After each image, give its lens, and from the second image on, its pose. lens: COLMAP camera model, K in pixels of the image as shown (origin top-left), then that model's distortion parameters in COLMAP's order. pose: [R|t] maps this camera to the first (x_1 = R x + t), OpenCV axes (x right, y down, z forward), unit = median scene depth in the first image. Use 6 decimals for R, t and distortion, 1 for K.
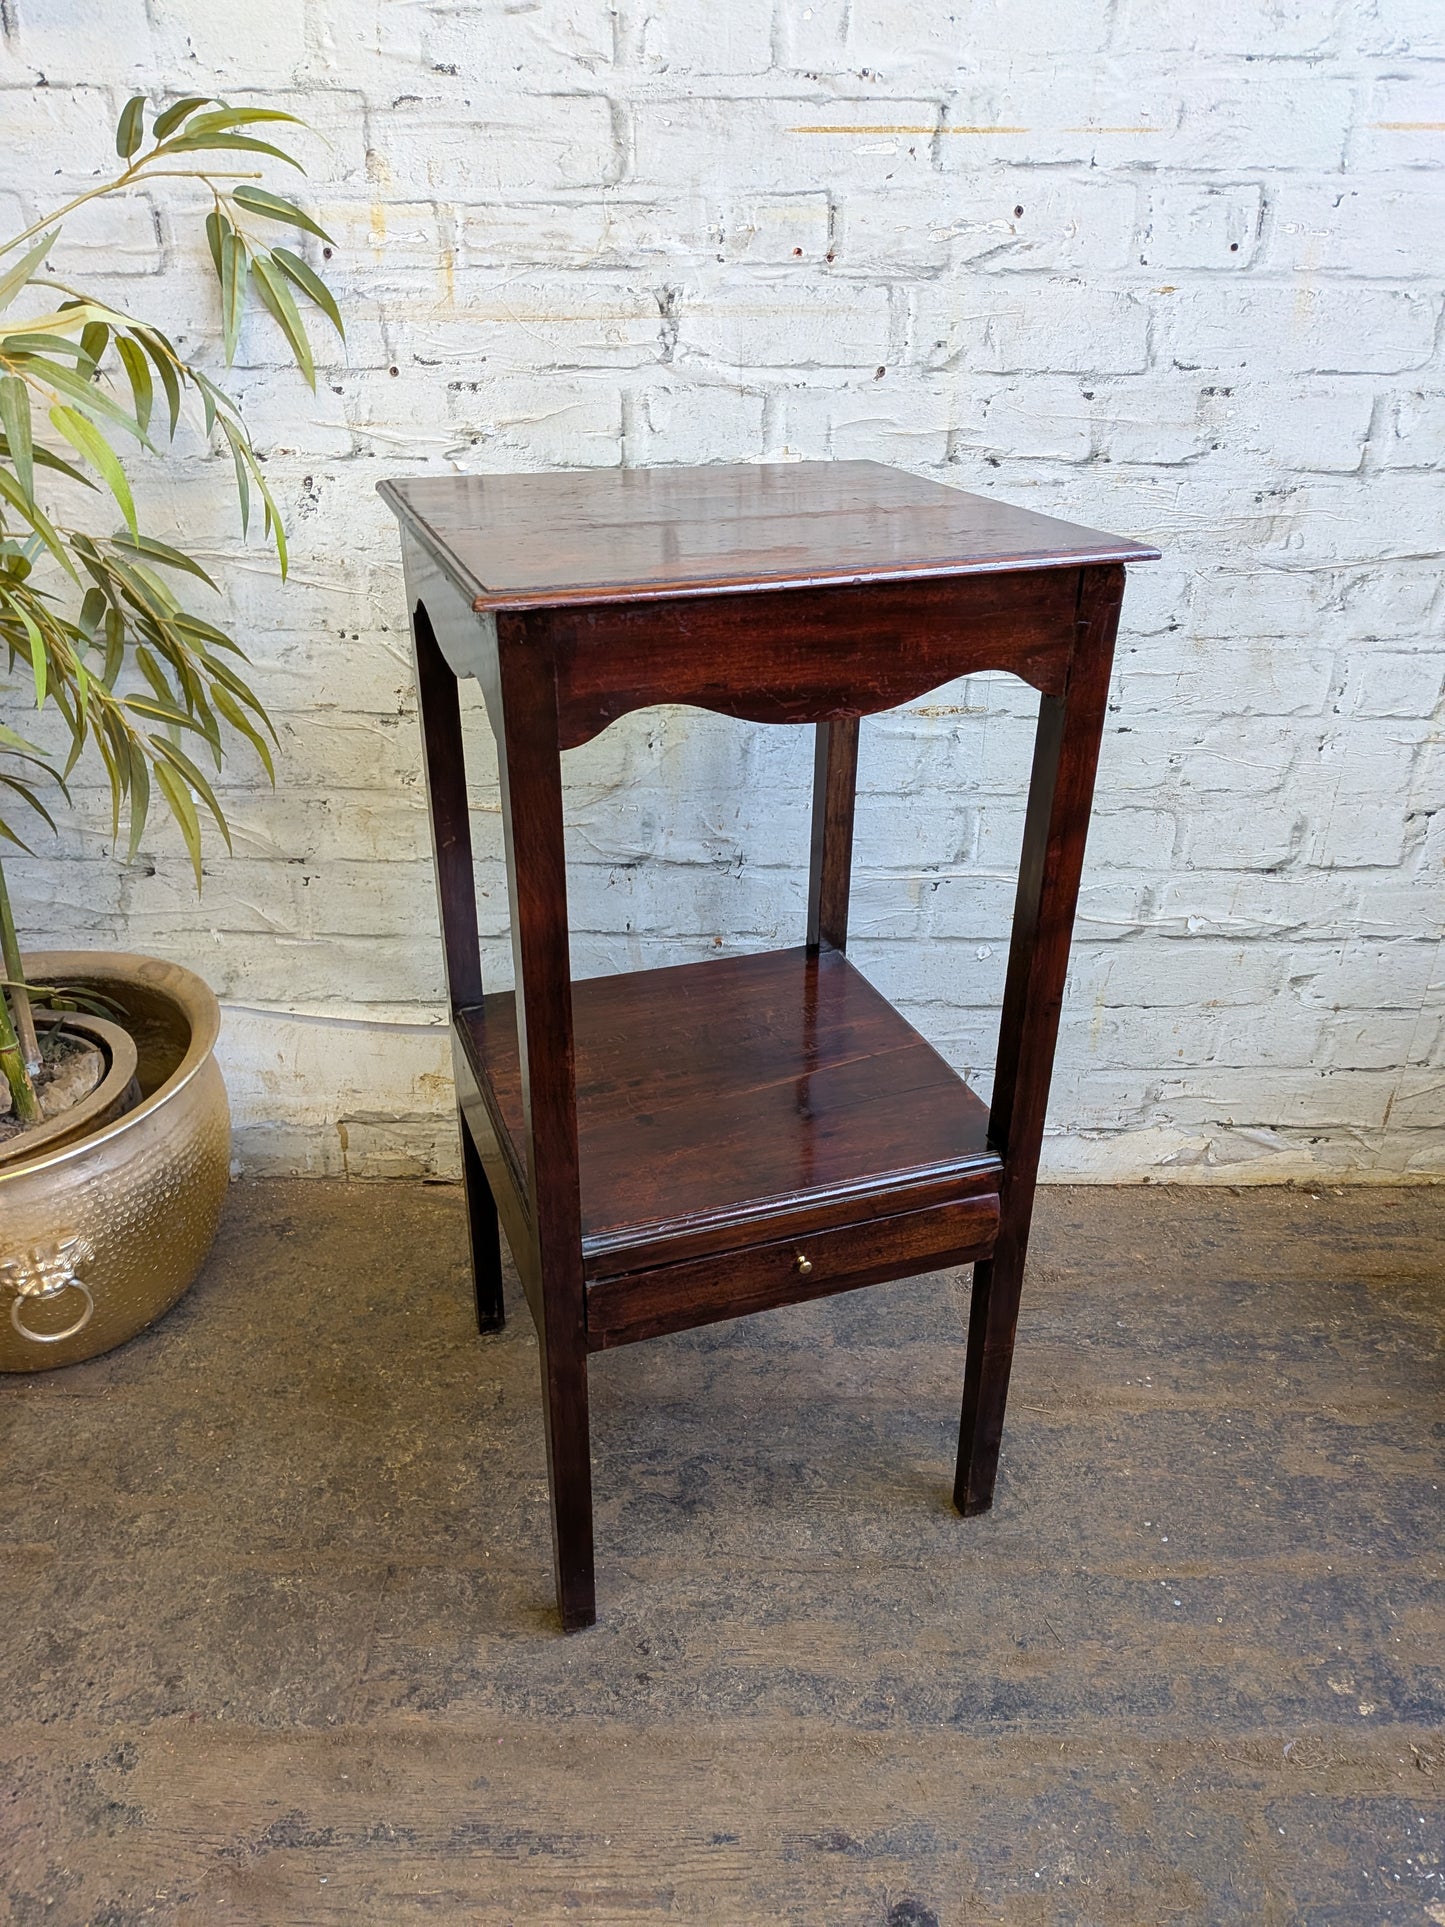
lens RADIAL K [[1372.7, 0, 705.3], [0, 1372.7, 971.0], [0, 0, 1]] dist [0.064451, -0.111471]
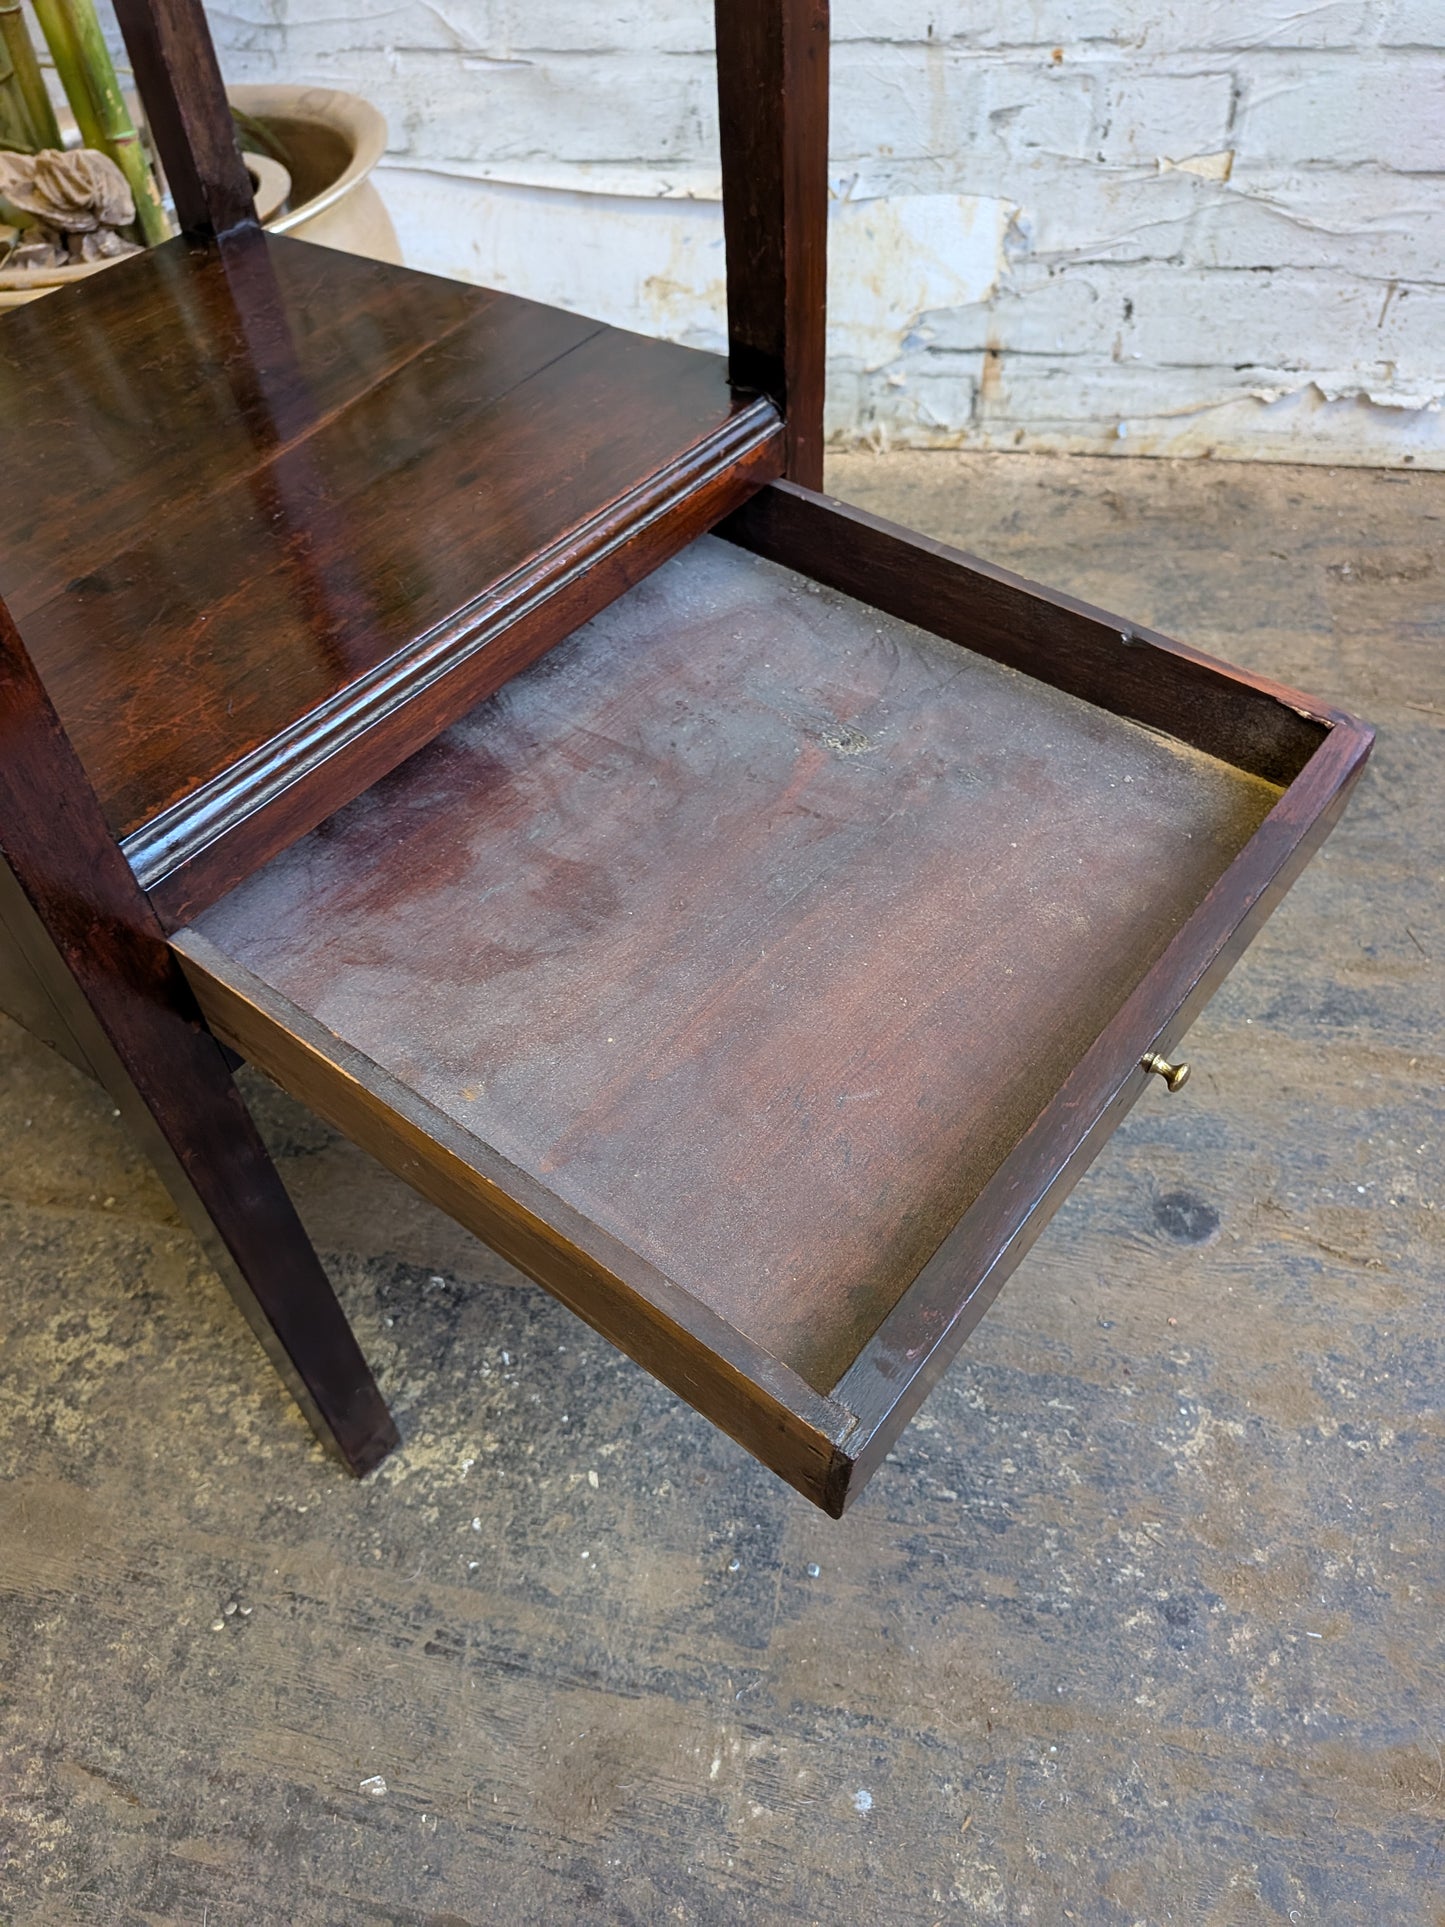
lens RADIAL K [[1394.2, 0, 711.7], [0, 1394.2, 942.1], [0, 0, 1]] dist [0.031434, -0.065554]
pose [[0.979152, 0.100269, -0.176658, 0.009335], [-0.039029, 0.946341, 0.320804, 0.230235], [0.199346, -0.307220, 0.930525, 0.198961]]
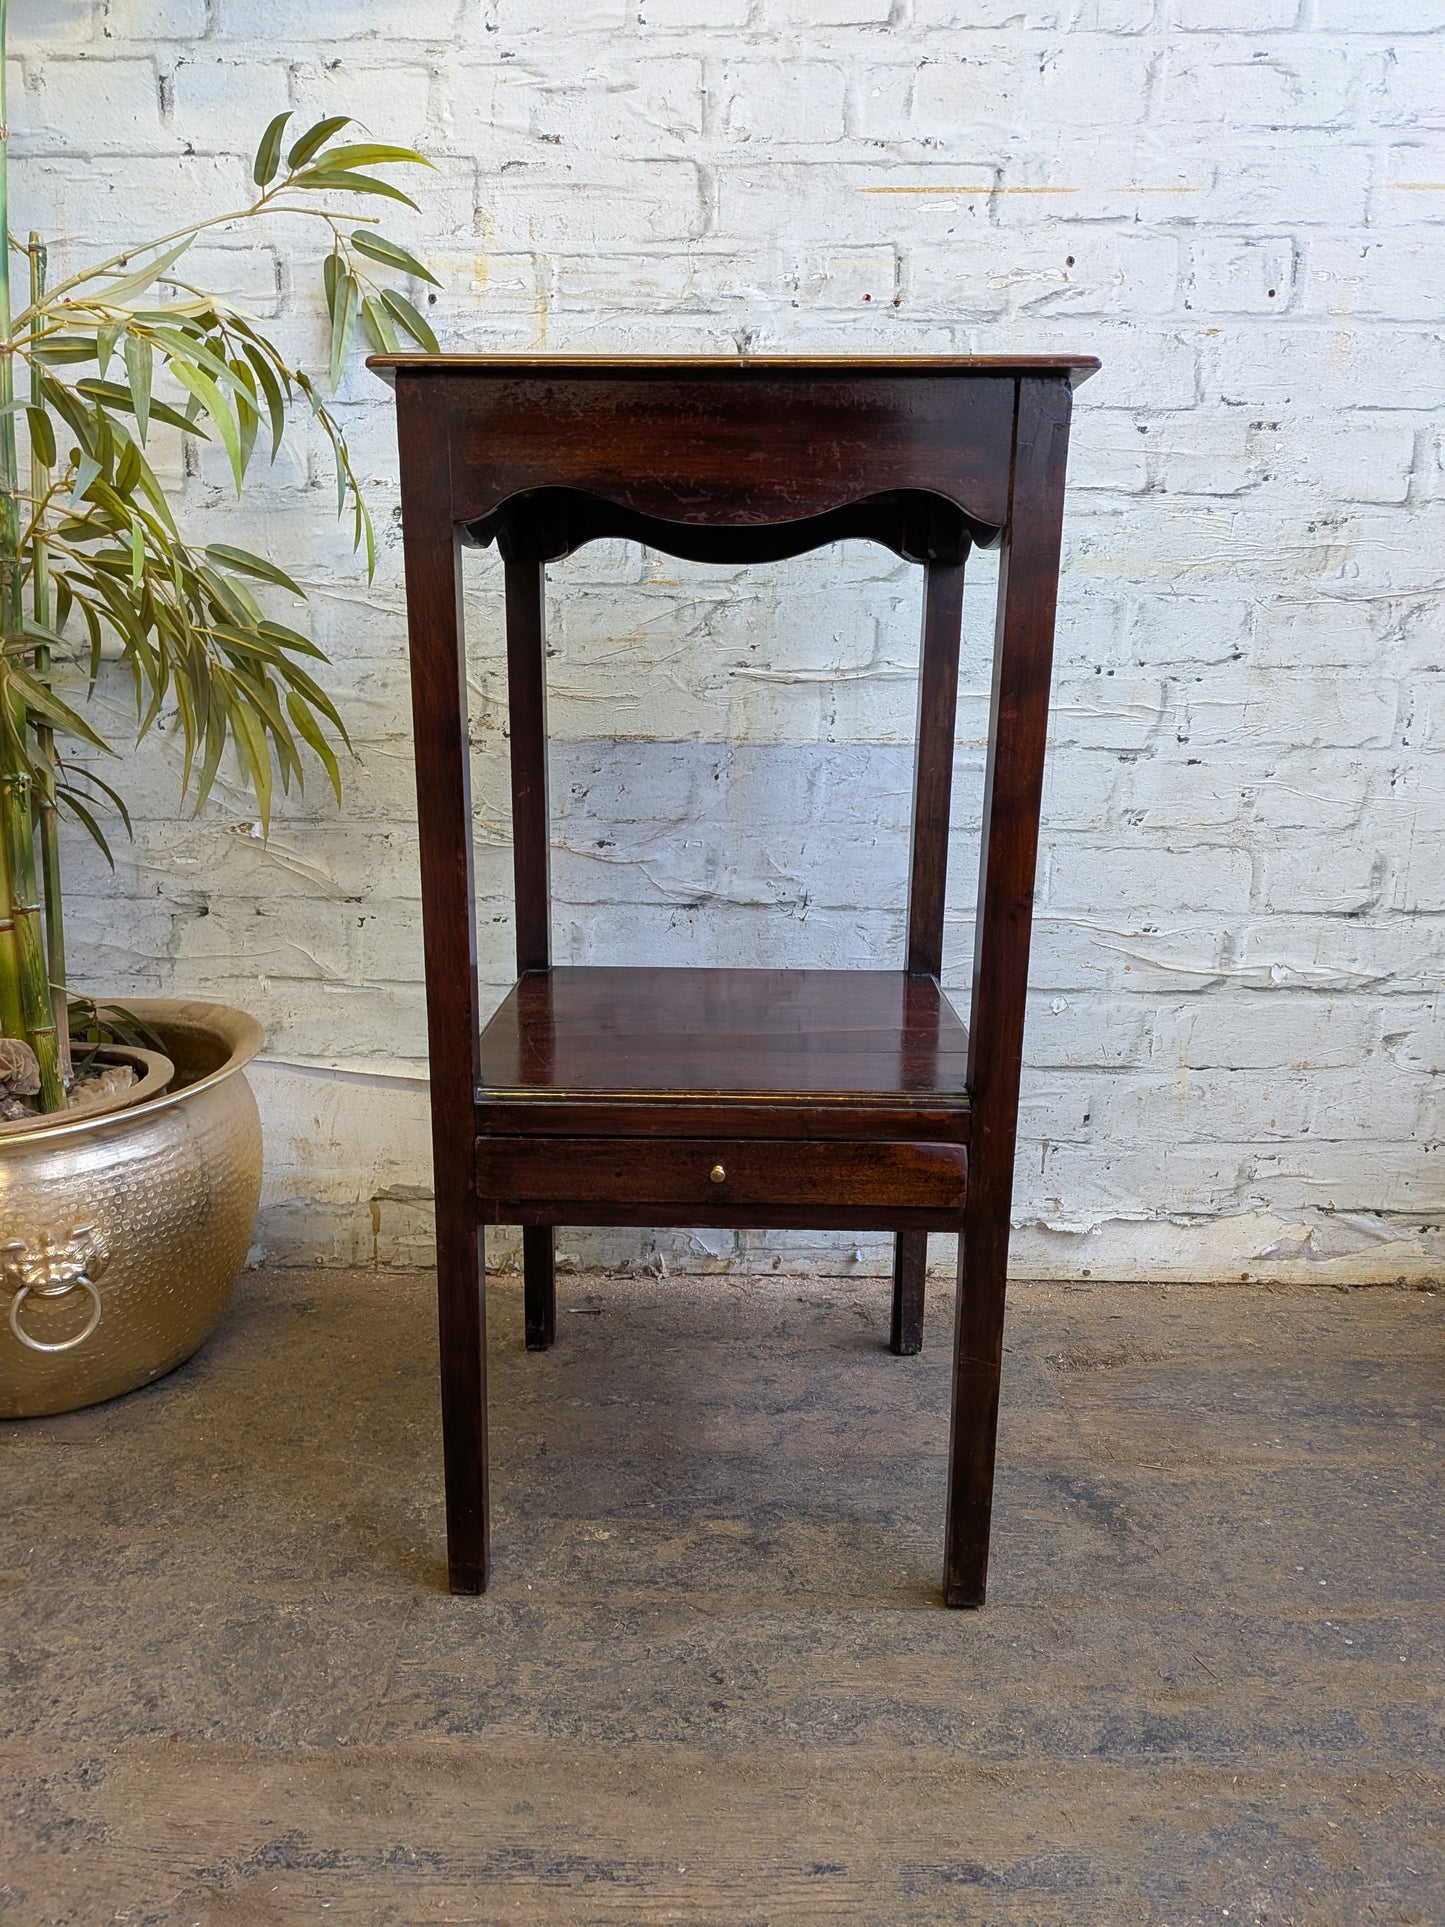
lens RADIAL K [[1373.8, 0, 703.4], [0, 1373.8, 997.7], [0, 0, 1]] dist [0.068216, -0.116253]
pose [[0.999909, 0.008899, -0.010180, -0.044037], [-0.011115, 0.969696, -0.244061, 0.271498], [0.007700, 0.244152, 0.969706, 0.080482]]
